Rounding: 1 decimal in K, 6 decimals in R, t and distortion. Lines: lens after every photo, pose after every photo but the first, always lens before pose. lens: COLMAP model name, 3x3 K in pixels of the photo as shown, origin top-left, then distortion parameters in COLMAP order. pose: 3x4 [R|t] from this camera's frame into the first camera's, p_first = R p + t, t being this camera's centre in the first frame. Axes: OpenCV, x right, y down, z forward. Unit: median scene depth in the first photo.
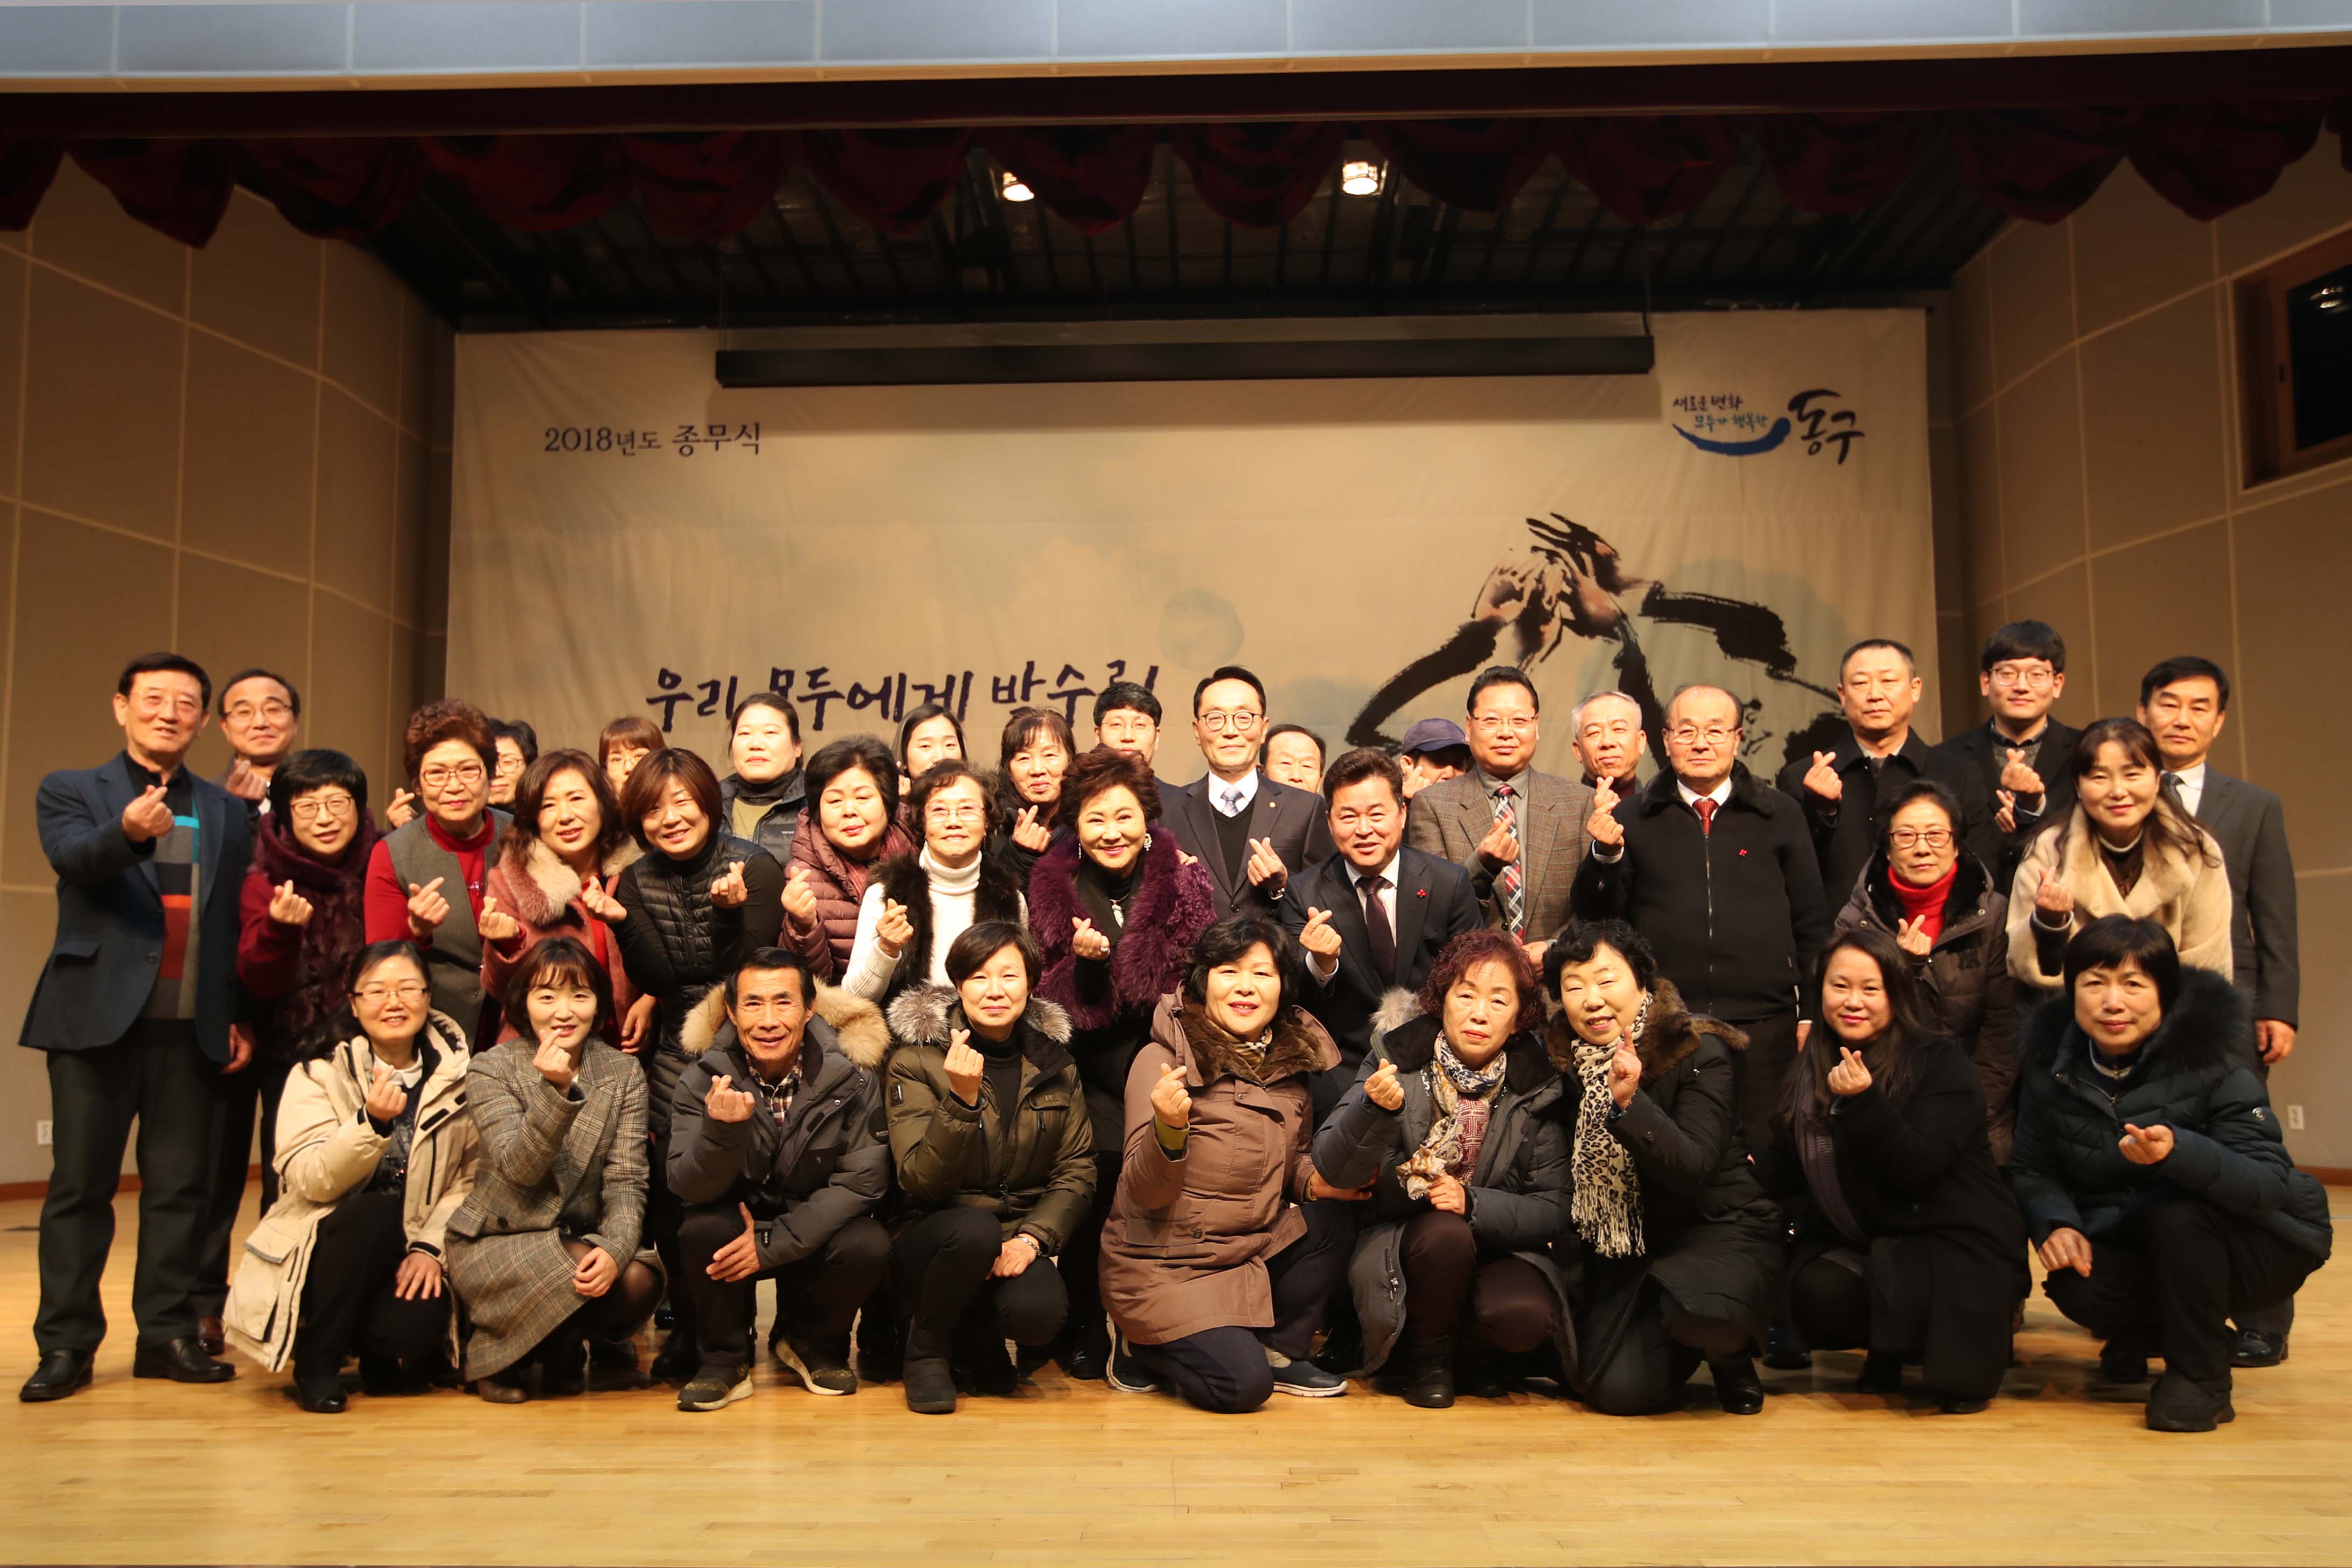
lens RADIAL K [[1999.7, 0, 1148.4], [0, 1999.7, 832.0], [0, 0, 1]] dist [-0.027903, 0.065098]
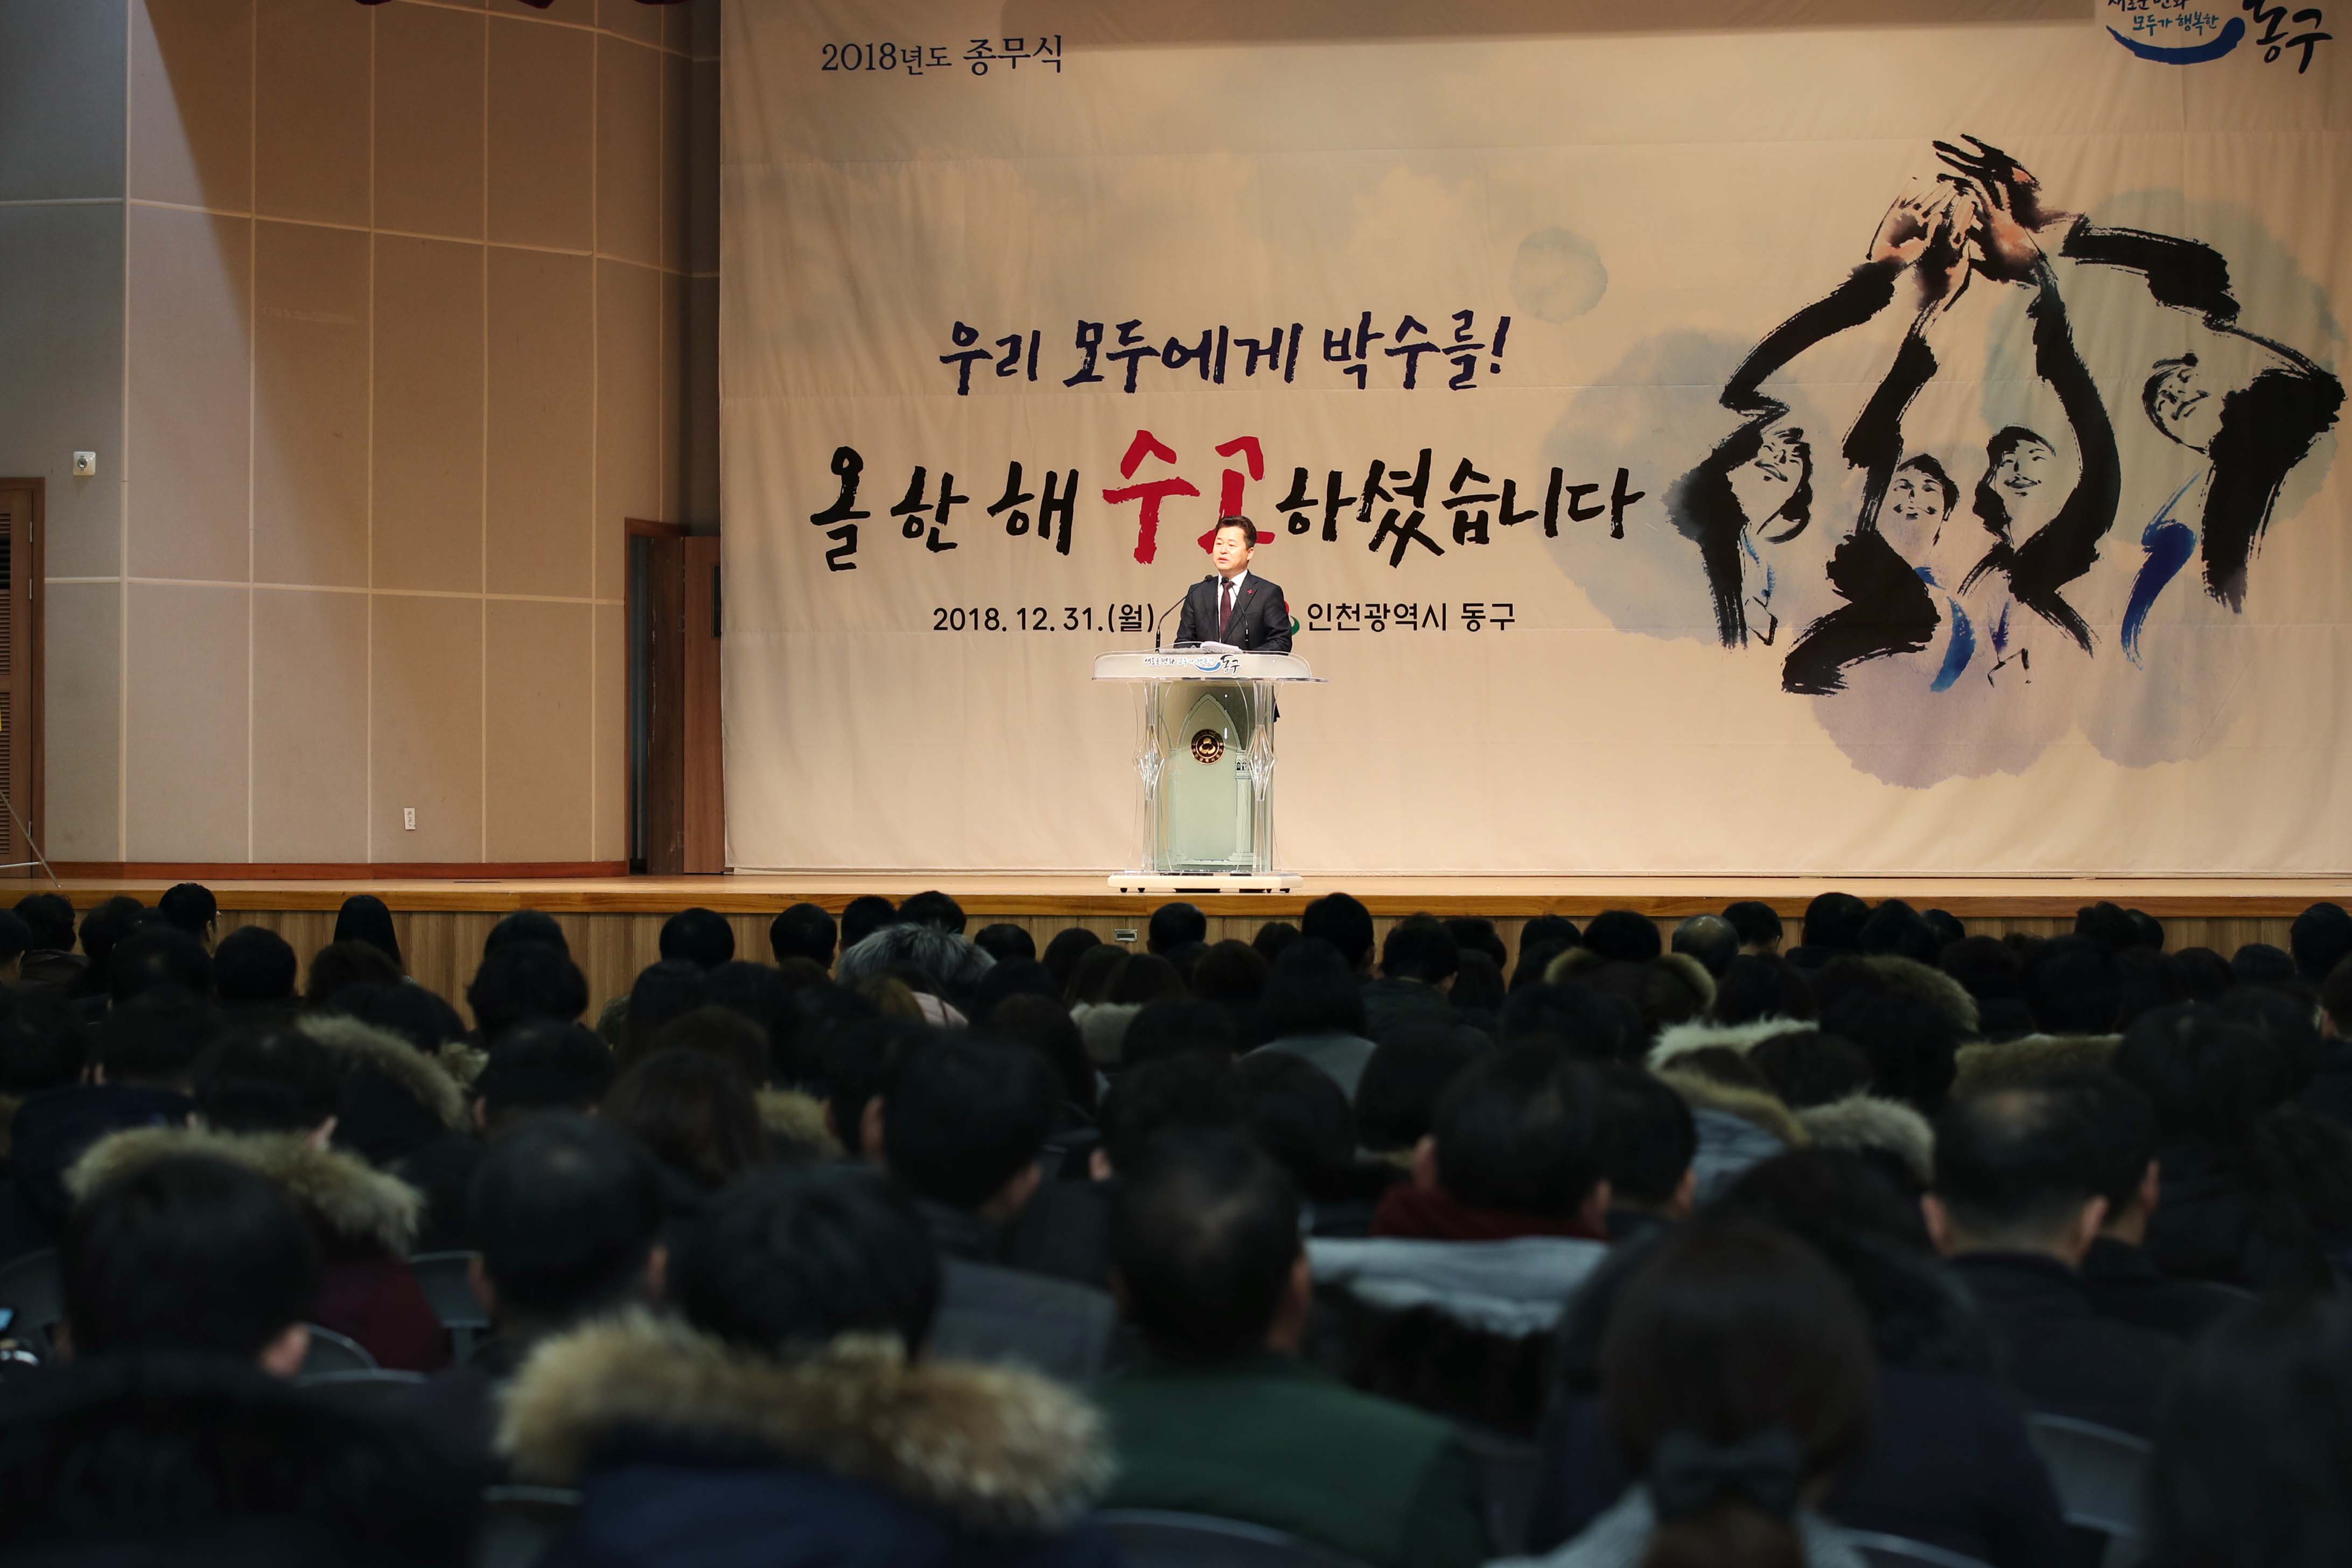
lens RADIAL K [[7236.5, 0, 1176.0], [0, 7236.5, 784.0], [0, 0, 1]] dist [-0.056187, -0.728064]
pose [[0.978908, 0.005887, -0.204216, 0.508687], [0.012650, 0.995920, 0.089348, -0.164042], [0.203908, -0.090047, 0.974840, -2.129092]]
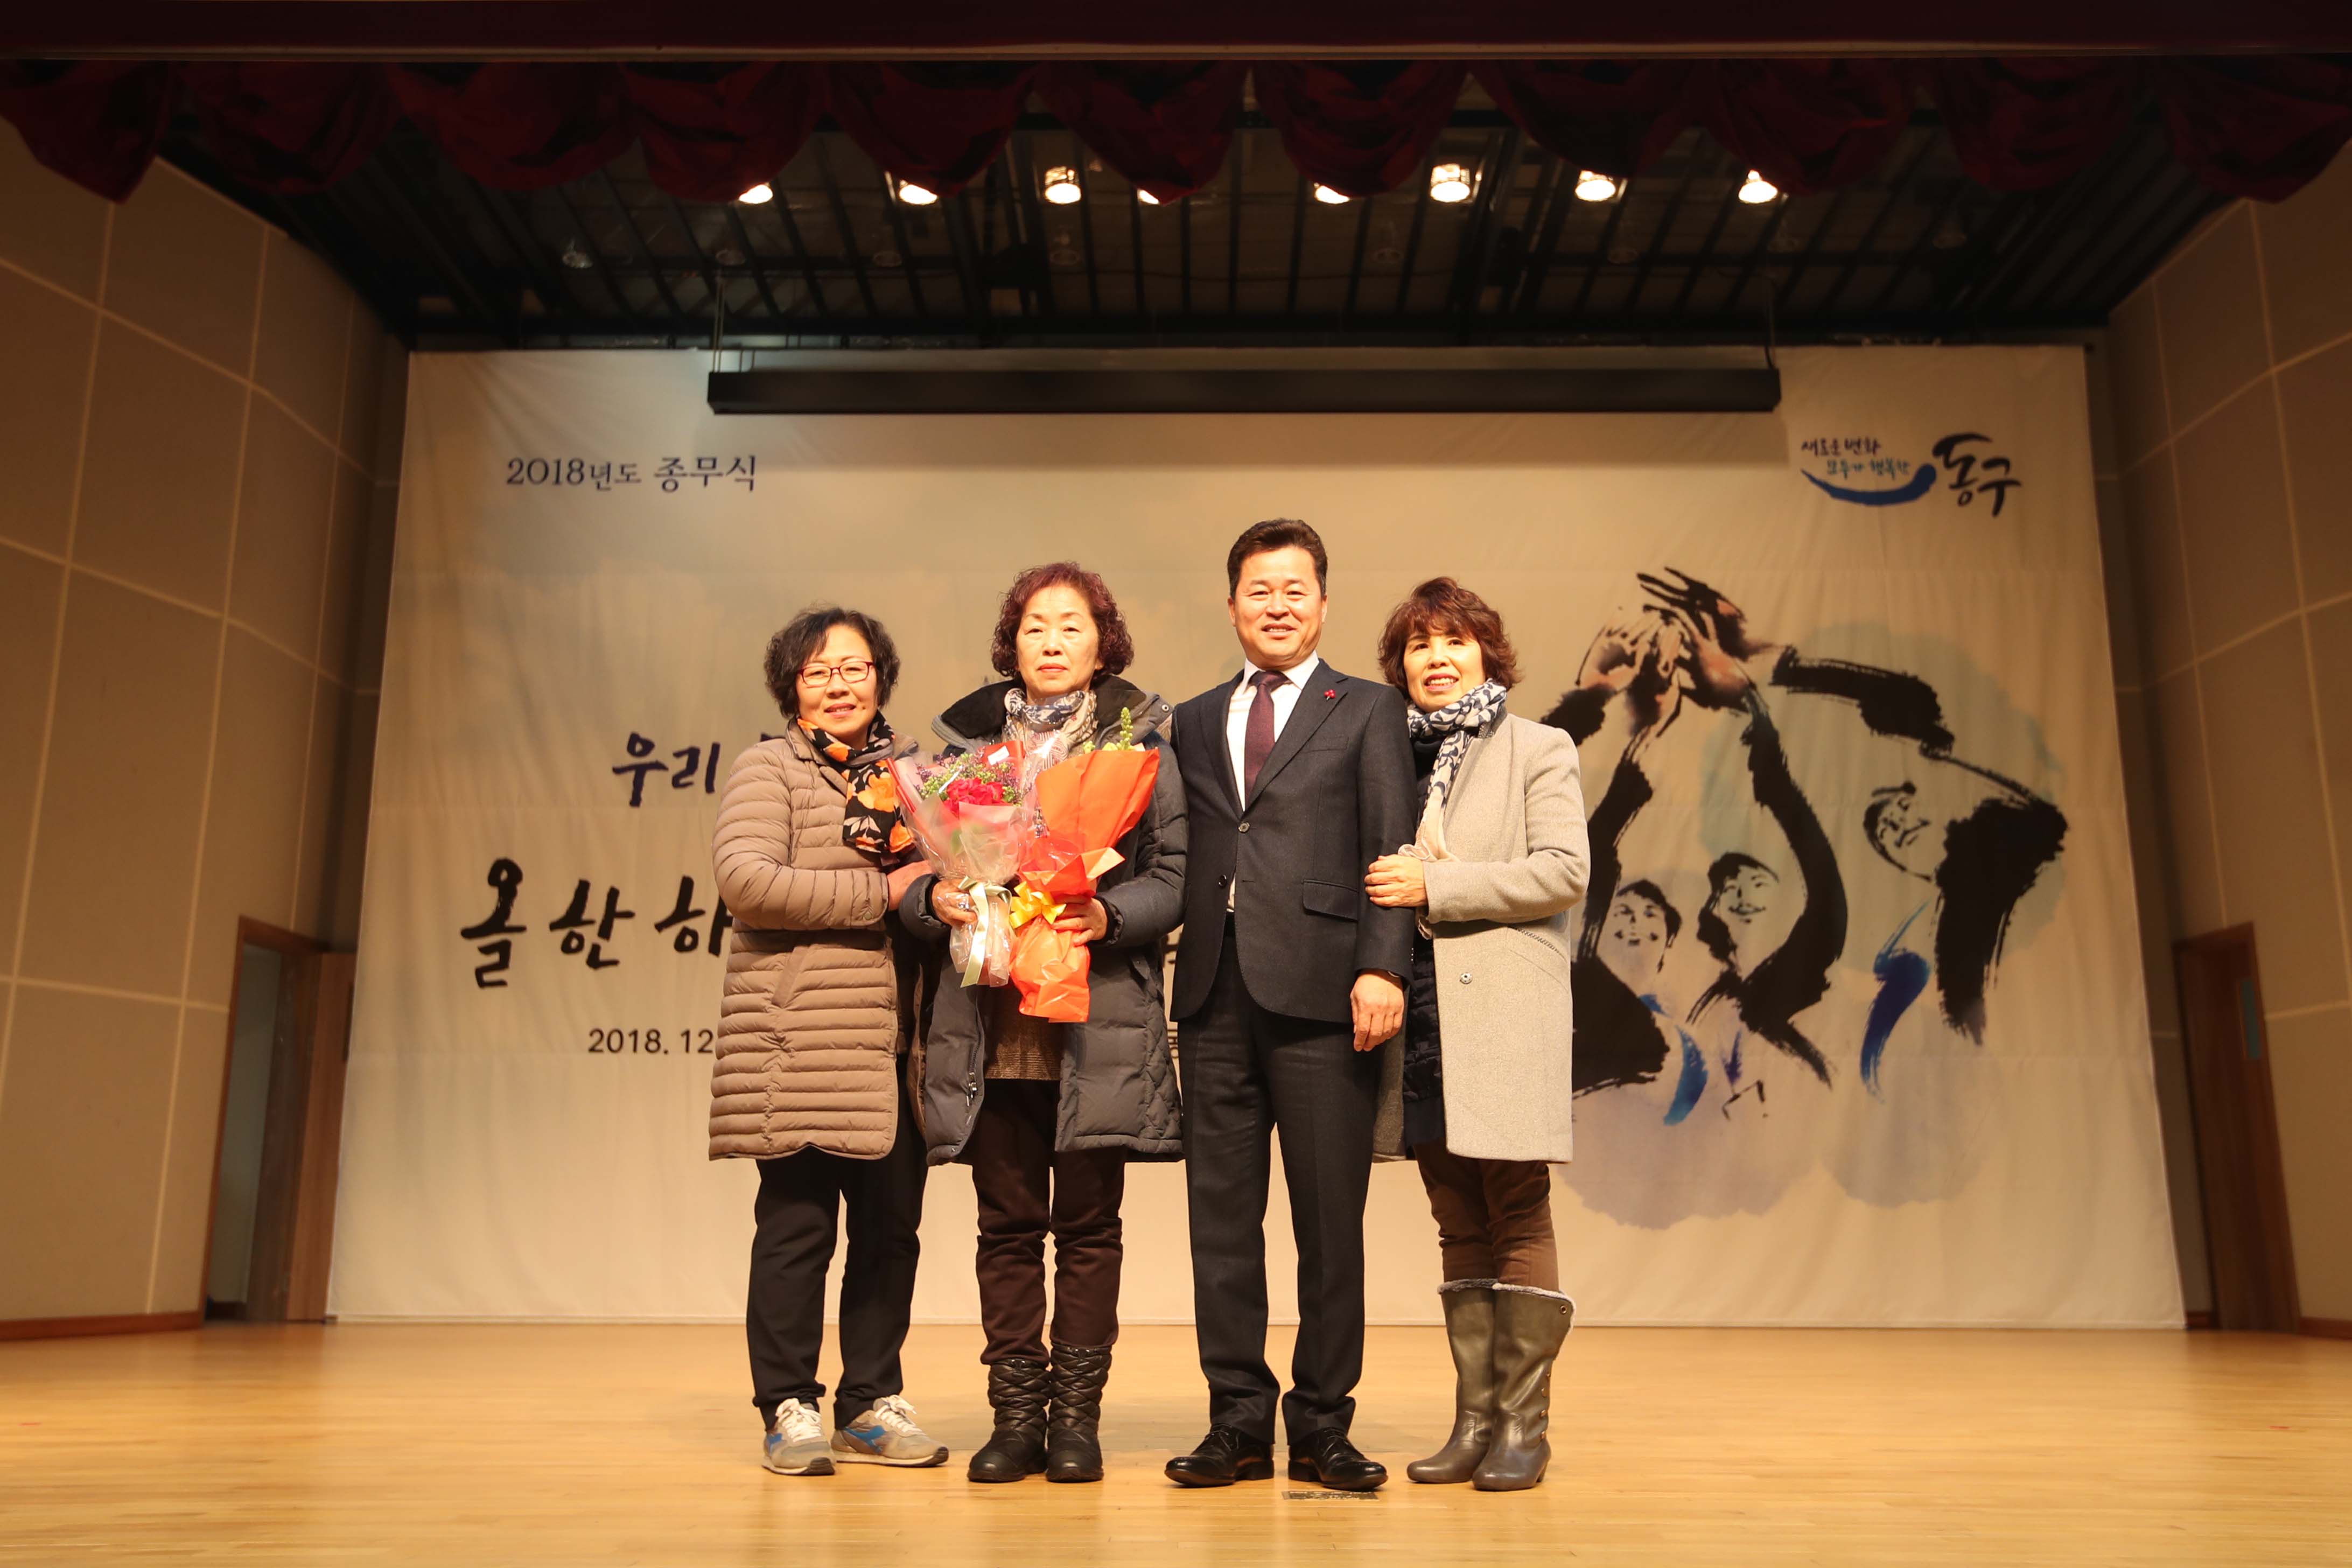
lens RADIAL K [[2170.5, 0, 1161.7], [0, 2170.5, 734.5], [0, 0, 1]] dist [-0.004484, 0.024519]
pose [[0.999857, 0.012108, 0.011767, -0.027815], [-0.010487, 0.991566, -0.129175, 0.036752], [-0.013231, 0.129033, 0.991552, 0.075525]]
